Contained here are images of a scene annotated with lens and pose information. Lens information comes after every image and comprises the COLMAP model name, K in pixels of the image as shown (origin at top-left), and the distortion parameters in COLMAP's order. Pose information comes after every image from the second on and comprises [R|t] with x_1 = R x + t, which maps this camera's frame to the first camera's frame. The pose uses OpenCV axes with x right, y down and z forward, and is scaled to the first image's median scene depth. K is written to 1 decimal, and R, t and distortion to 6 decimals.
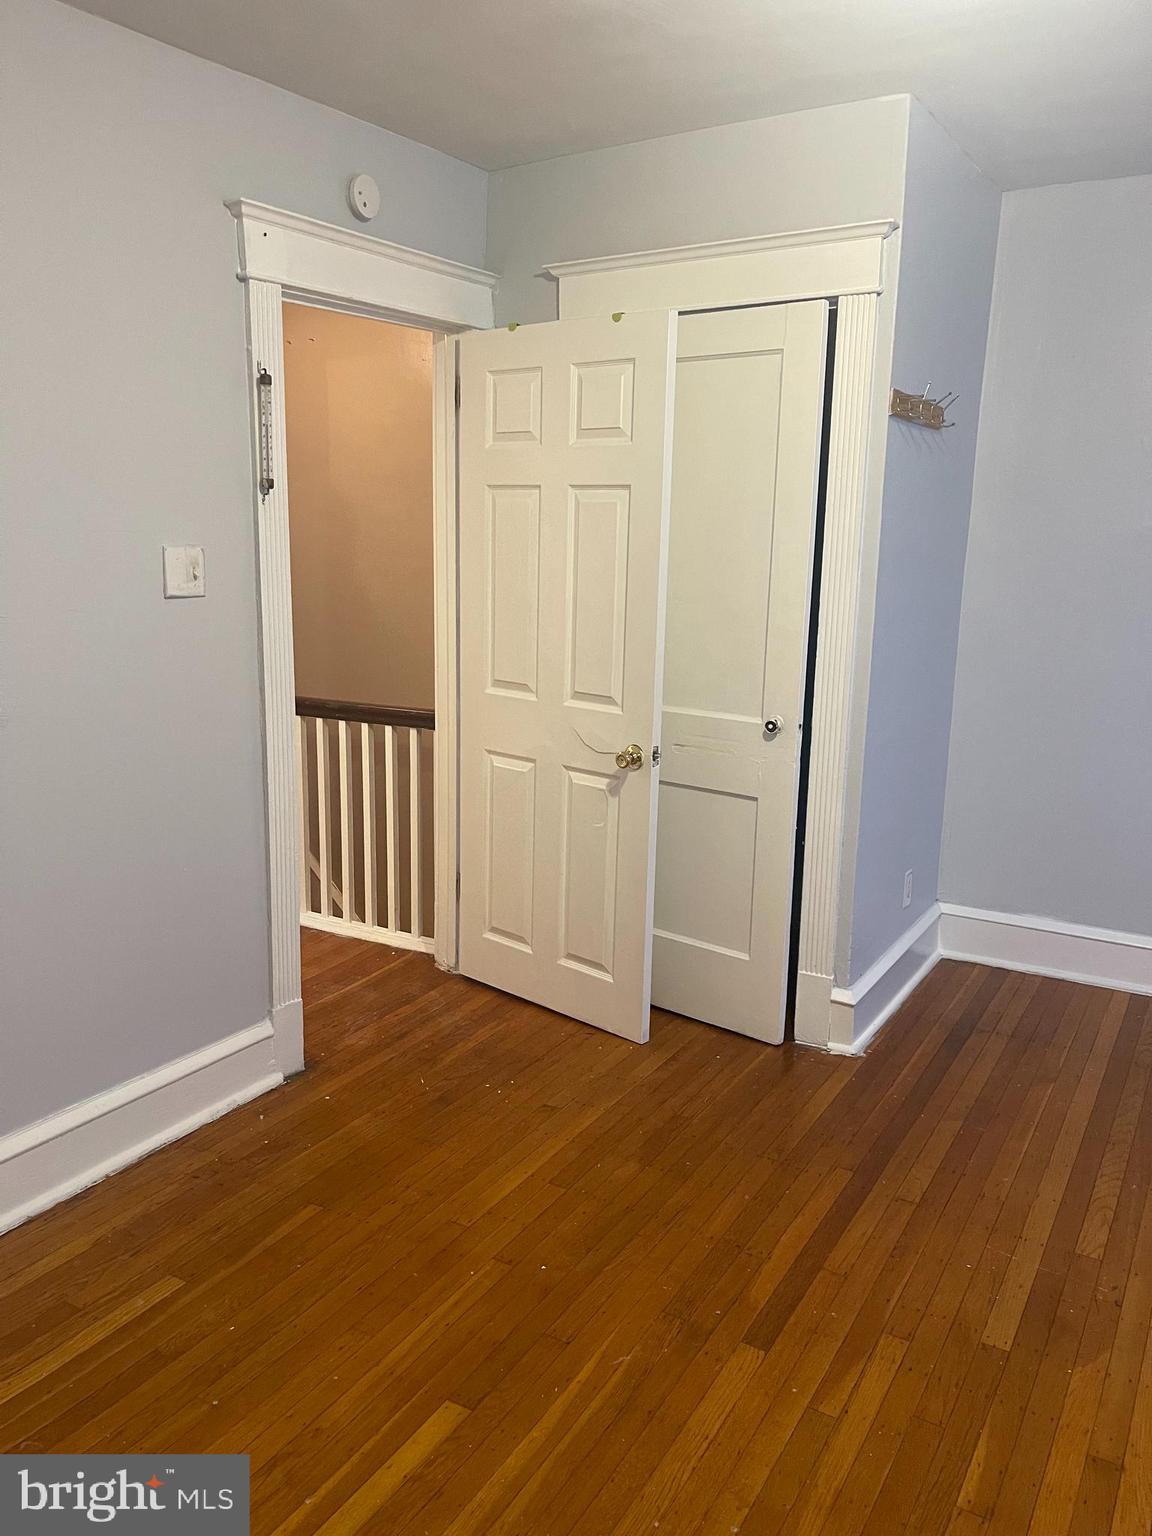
lens RADIAL K [[1159.5, 0, 573.6], [0, 1159.5, 776.8], [0, 0, 1]] dist [0.078314, -0.088060]
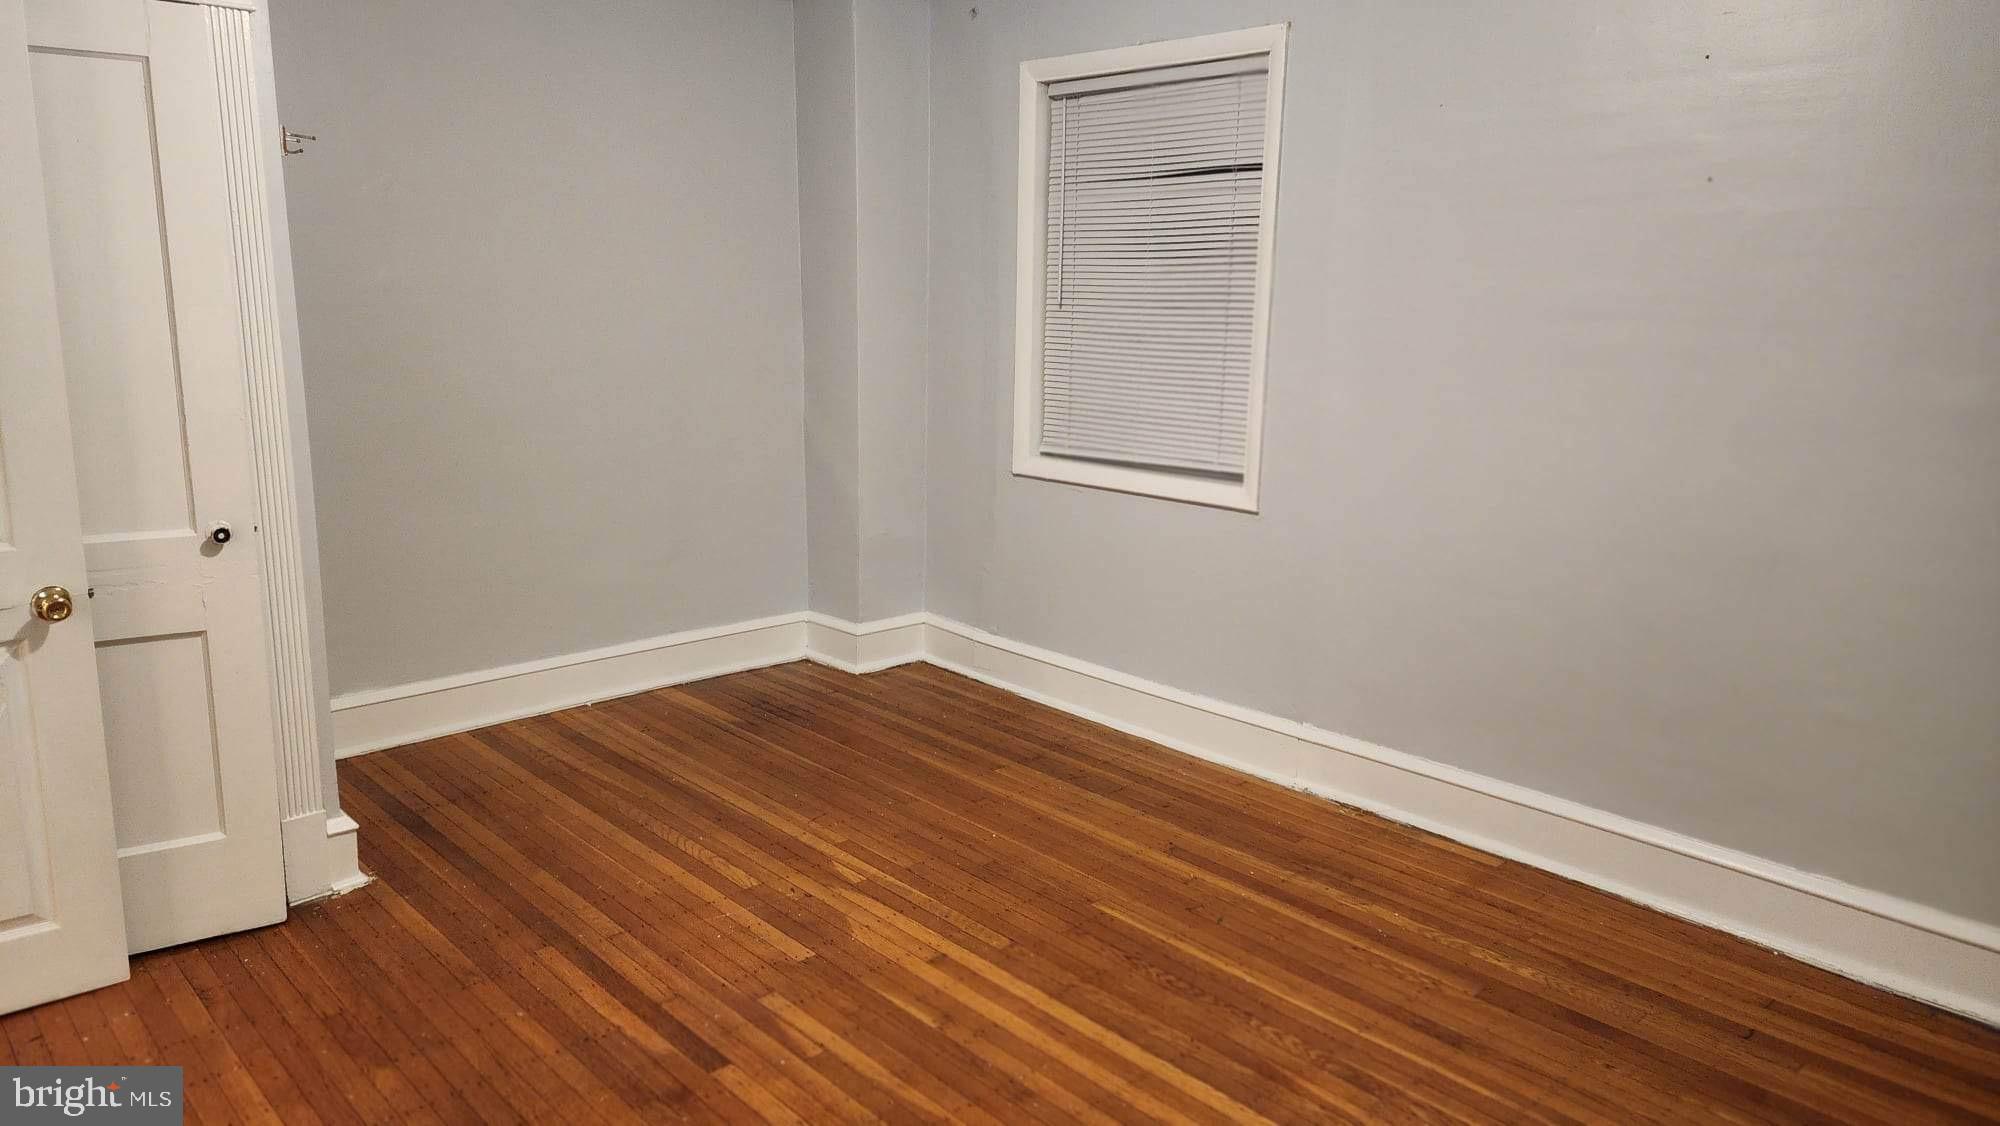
lens RADIAL K [[1326.6, 0, 990.2], [0, 1326.6, 565.9], [0, 0, 1]] dist [0.083559, -0.052945]
pose [[0.286685, -0.215844, 0.933393, -0.574378], [0.188751, 0.967918, 0.165854, -0.080475], [-0.939247, 0.128631, 0.318228, 0.224502]]
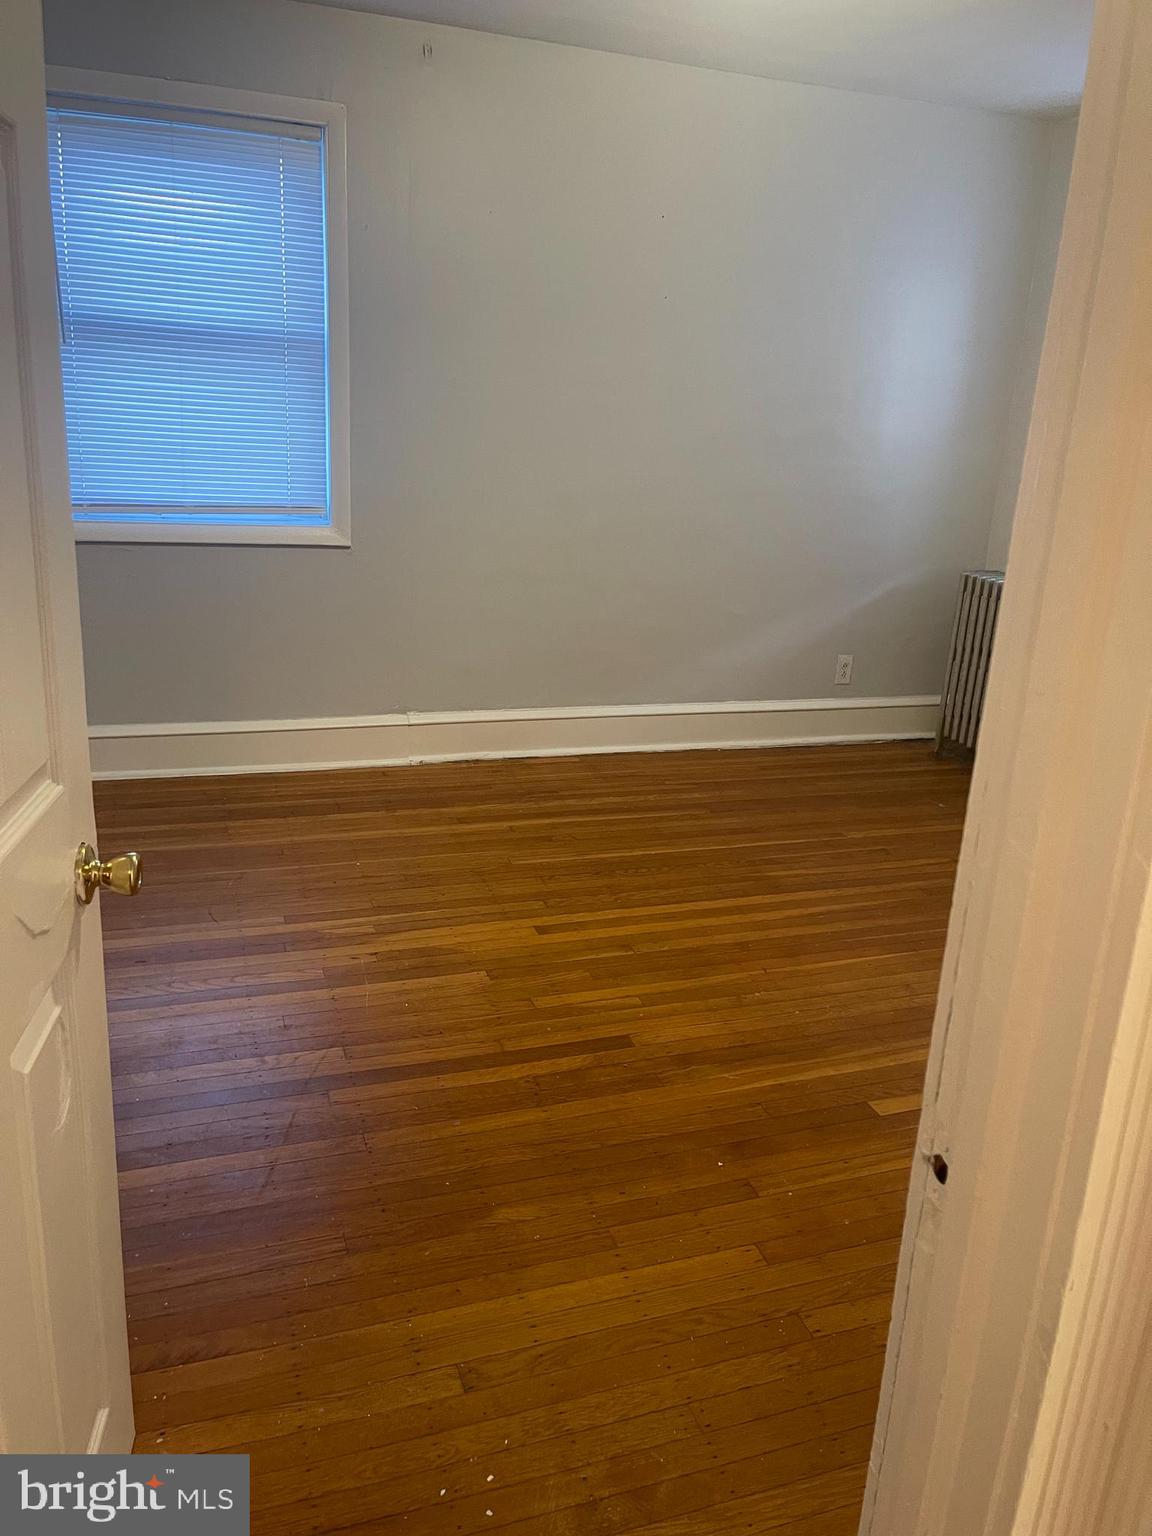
lens RADIAL K [[1154.2, 0, 560.6], [0, 1154.2, 761.0], [0, 0, 1]] dist [0.081792, -0.080053]
pose [[-0.755747, -0.249111, 0.605632, -0.325919], [0.069053, 0.889351, 0.451980, -0.241907], [-0.651212, 0.383404, -0.654923, 1.222341]]
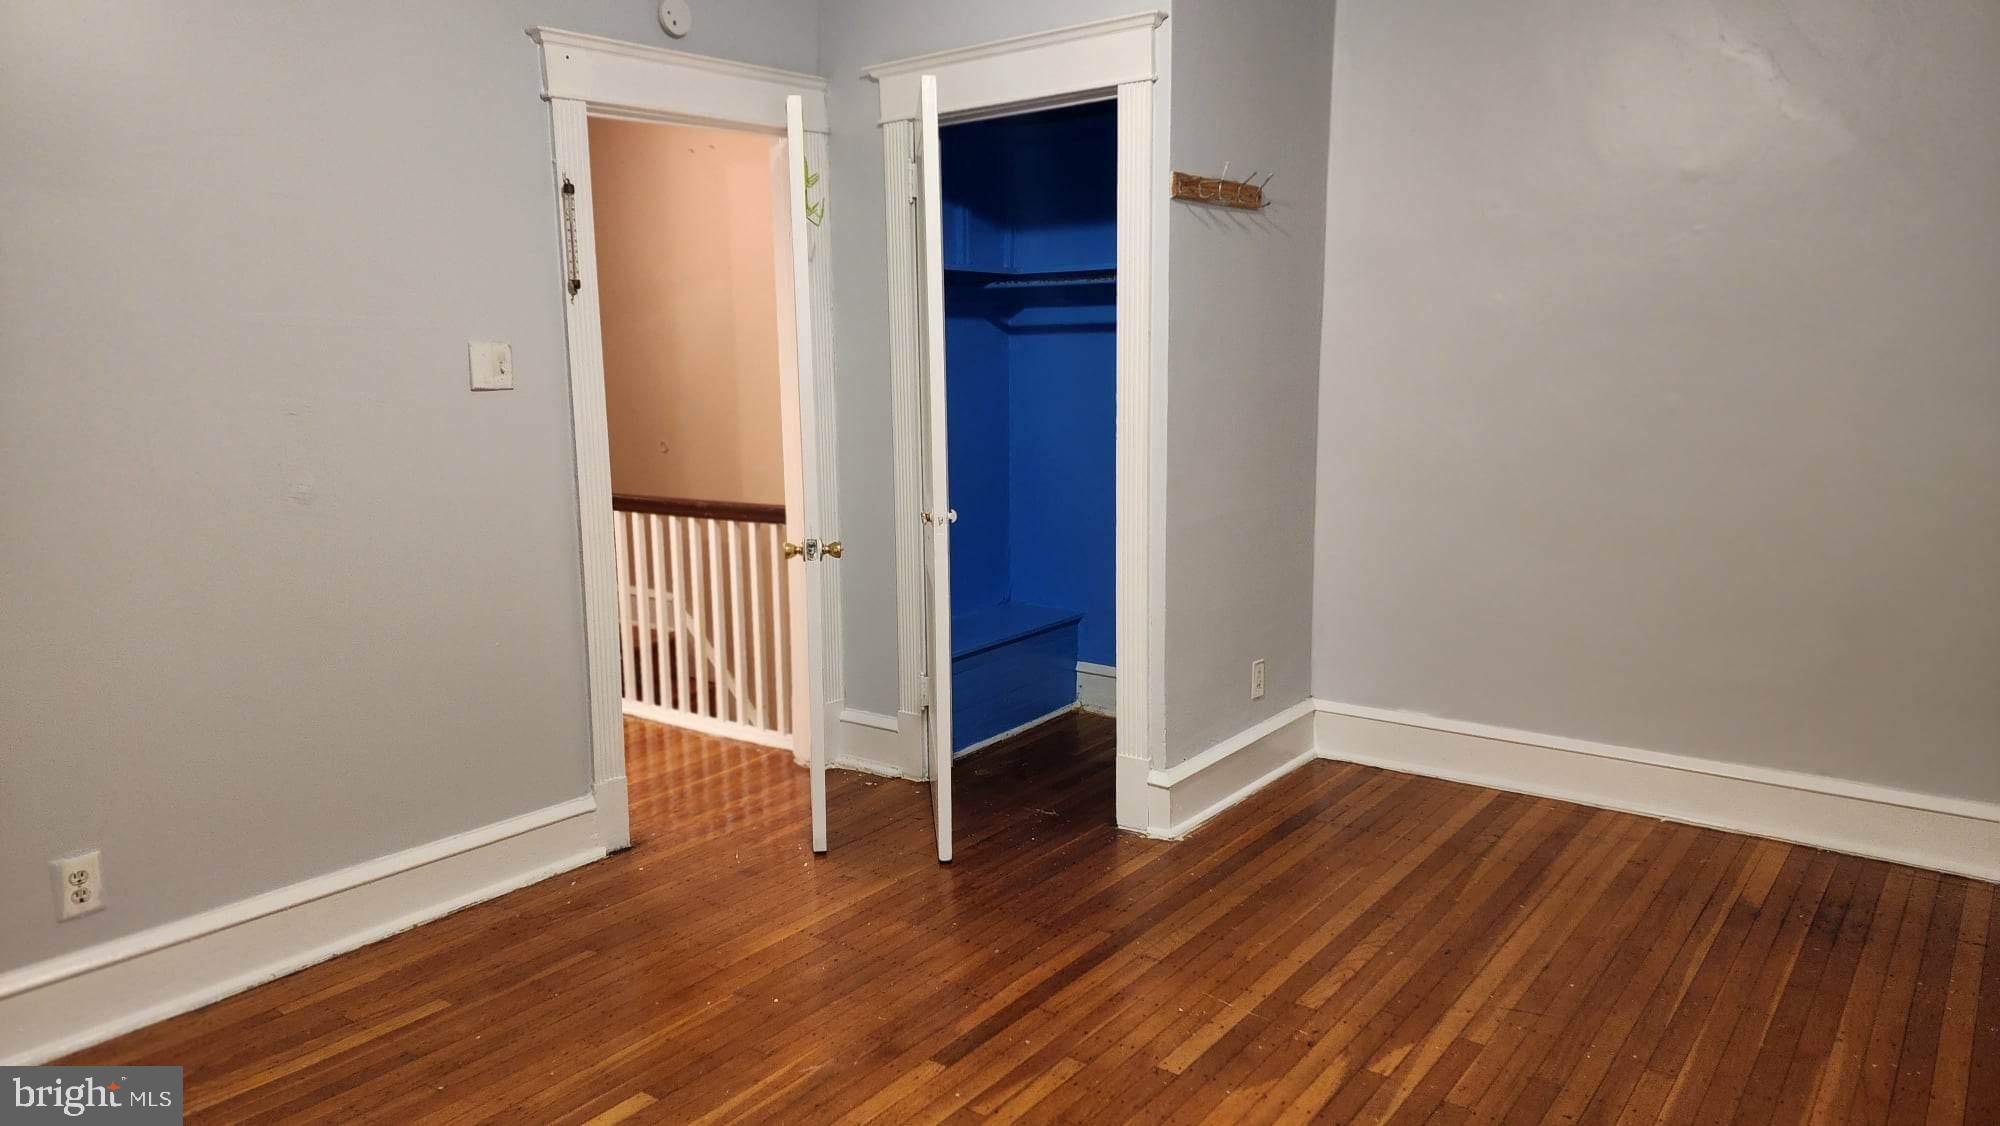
lens RADIAL K [[1326.6, 0, 990.2], [0, 1326.6, 565.9], [0, 0, 1]] dist [0.083559, -0.052945]
pose [[0.992952, -0.011600, -0.117950, 0.244771], [0.006559, 0.999052, -0.043036, 0.059994], [0.118337, 0.041959, 0.992087, -0.157336]]
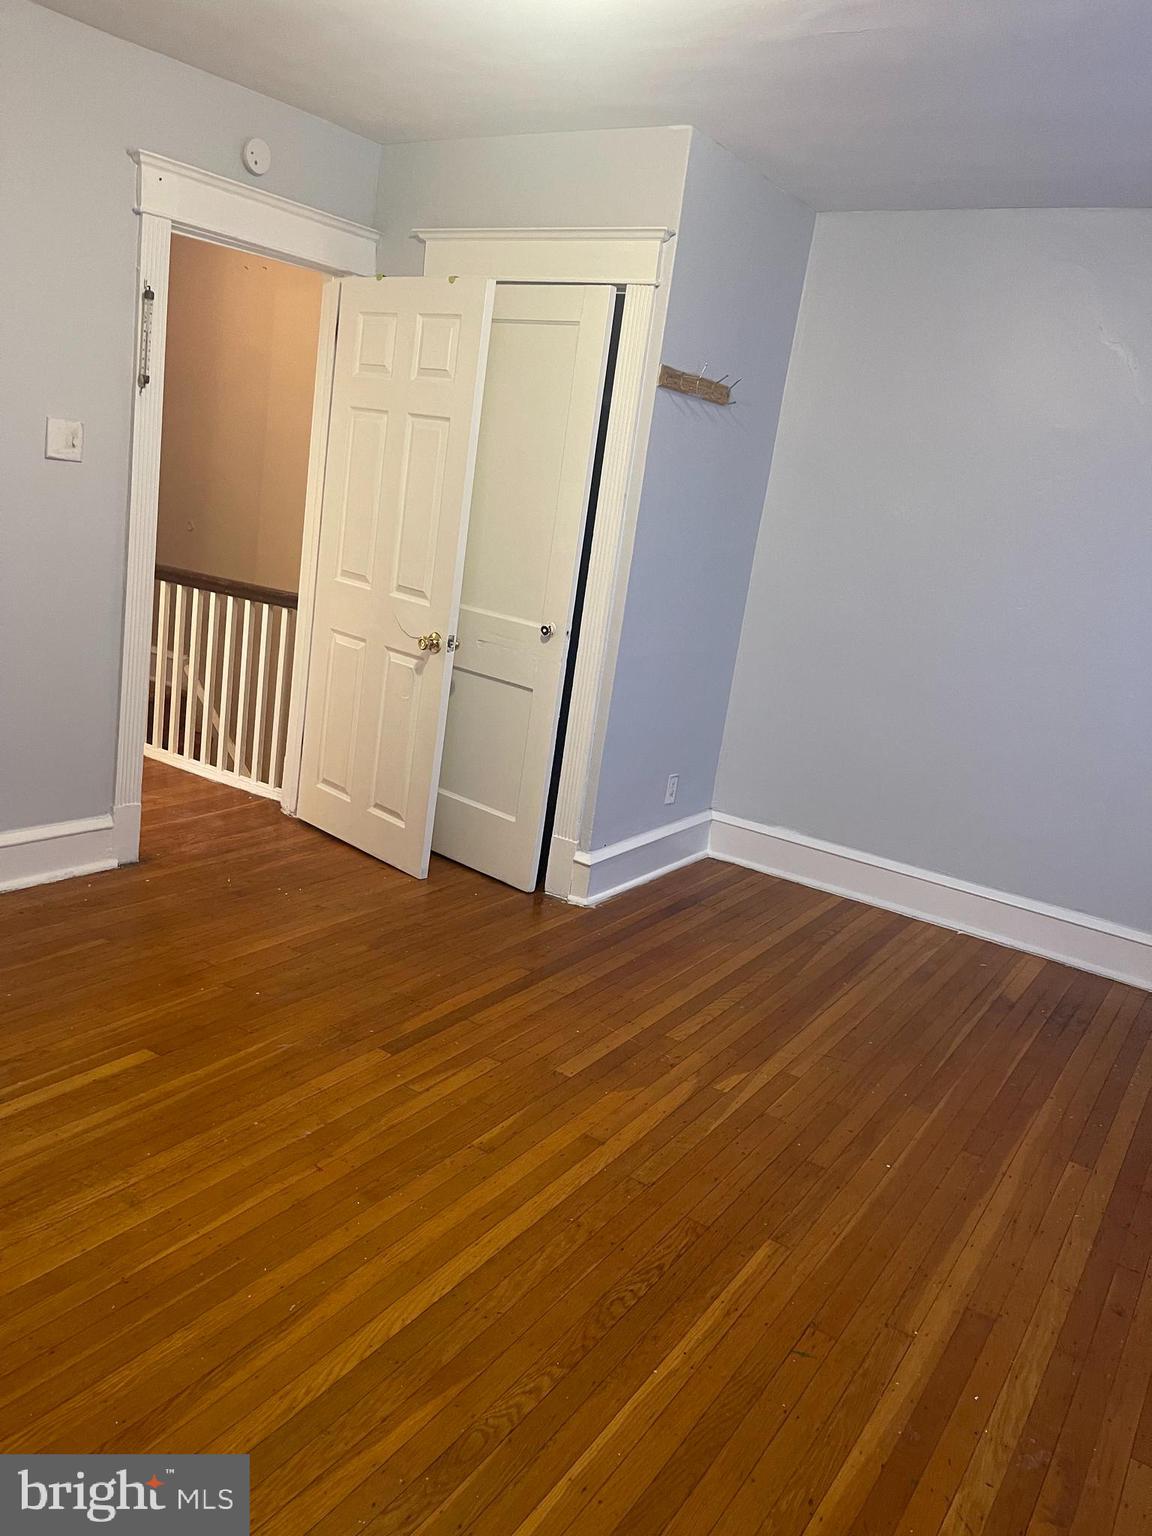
lens RADIAL K [[1154.2, 0, 560.6], [0, 1154.2, 761.0], [0, 0, 1]] dist [0.081792, -0.080053]
pose [[0.992325, 0.122596, -0.016192, 0.234707], [-0.122190, 0.992215, 0.024059, 0.065600], [0.019015, -0.021896, 0.999579, -0.234940]]
